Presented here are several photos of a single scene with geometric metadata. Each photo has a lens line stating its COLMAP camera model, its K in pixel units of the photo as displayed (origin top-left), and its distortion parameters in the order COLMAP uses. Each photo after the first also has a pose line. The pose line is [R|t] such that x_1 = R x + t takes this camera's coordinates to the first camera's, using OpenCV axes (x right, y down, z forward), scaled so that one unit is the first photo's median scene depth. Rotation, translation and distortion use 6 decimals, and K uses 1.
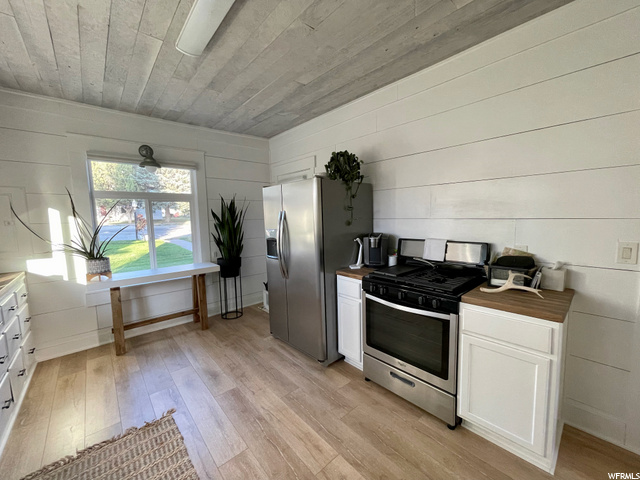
lens RADIAL K [[258.3, 0, 317.7], [0, 258.3, 241.1], [0, 0, 1]] dist [-0.001355, 0.000327]
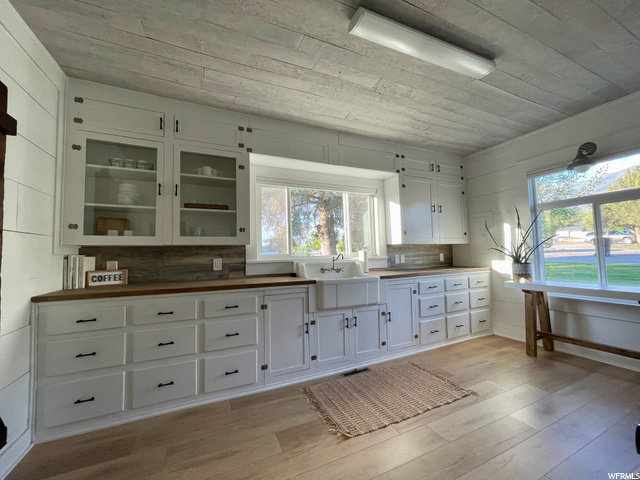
lens RADIAL K [[258.3, 0, 317.7], [0, 258.3, 241.1], [0, 0, 1]] dist [-0.001355, 0.000327]
pose [[-0.290333, -0.022195, -0.956668, 0.506528], [-0.063498, 0.997974, -0.003883, 0.032182], [0.954816, 0.059619, -0.291155, 0.445964]]
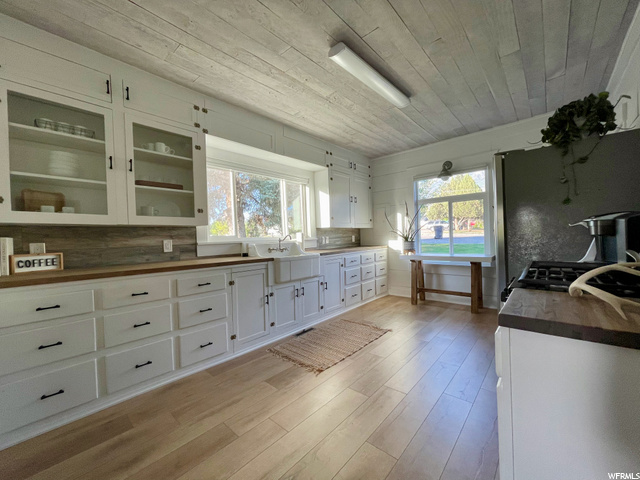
lens RADIAL K [[258.3, 0, 317.7], [0, 258.3, 241.1], [0, 0, 1]] dist [-0.001355, 0.000327]
pose [[0.113024, 0.032146, -0.993072, 0.686793], [-0.067543, 0.997413, 0.024599, 0.063898], [0.991294, 0.064295, 0.114903, 0.229234]]
